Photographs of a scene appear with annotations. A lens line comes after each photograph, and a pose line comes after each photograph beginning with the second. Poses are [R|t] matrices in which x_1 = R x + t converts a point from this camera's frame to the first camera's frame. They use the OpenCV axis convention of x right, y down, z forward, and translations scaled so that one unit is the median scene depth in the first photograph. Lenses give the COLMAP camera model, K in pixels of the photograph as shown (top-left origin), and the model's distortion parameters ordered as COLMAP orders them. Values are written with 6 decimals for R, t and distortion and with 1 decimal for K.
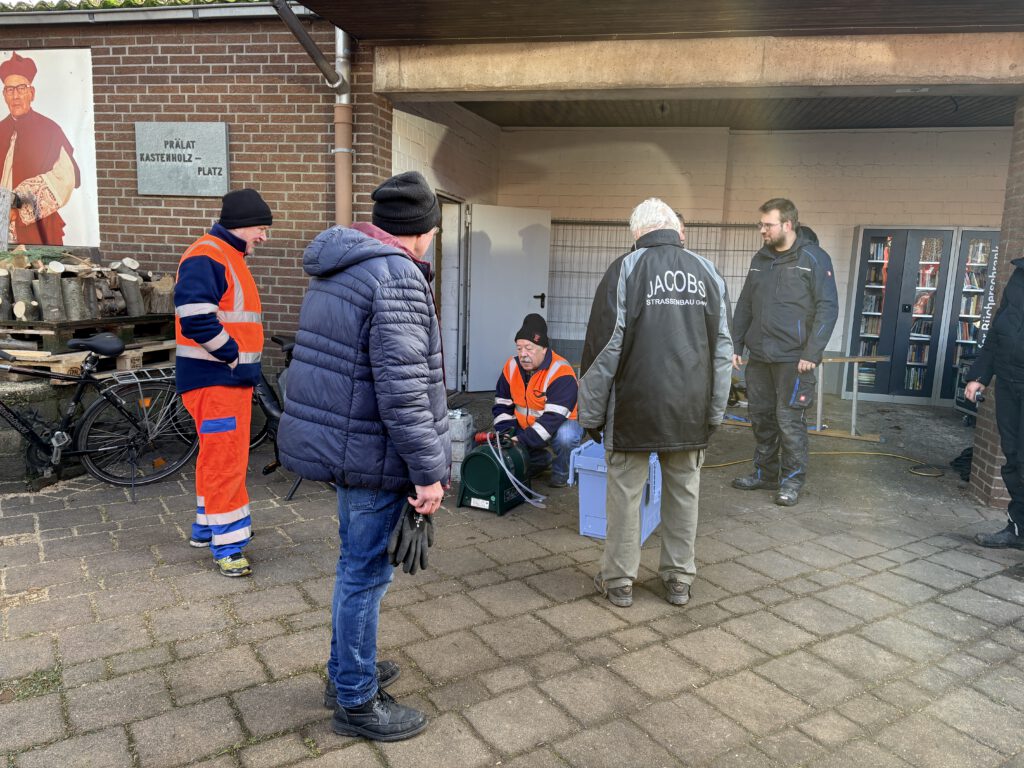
lens RADIAL K [[777.8, 0, 508.0], [0, 777.8, 395.2], [0, 0, 1]] dist [0.063390, -0.064004]
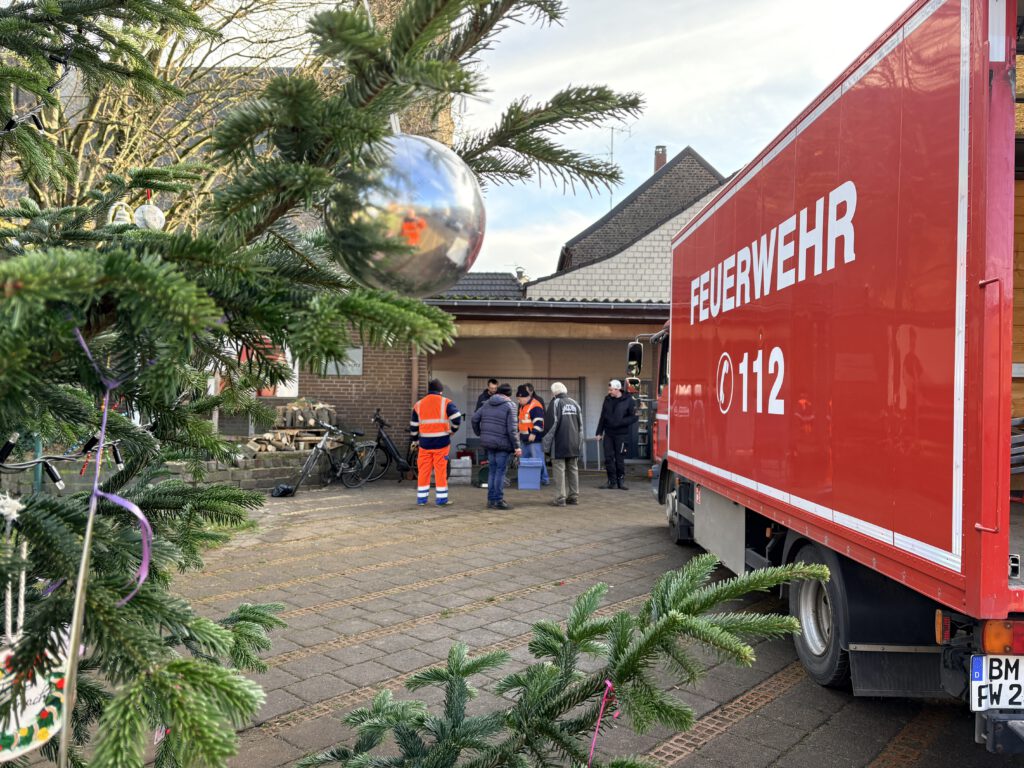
lens RADIAL K [[777.8, 0, 508.0], [0, 777.8, 395.2], [0, 0, 1]] dist [0.063390, -0.064004]
pose [[0.955680, -0.023672, 0.293456, -0.987702], [0.068111, 0.987498, -0.142155, 0.252446], [-0.286422, 0.155842, 0.945344, -2.038082]]
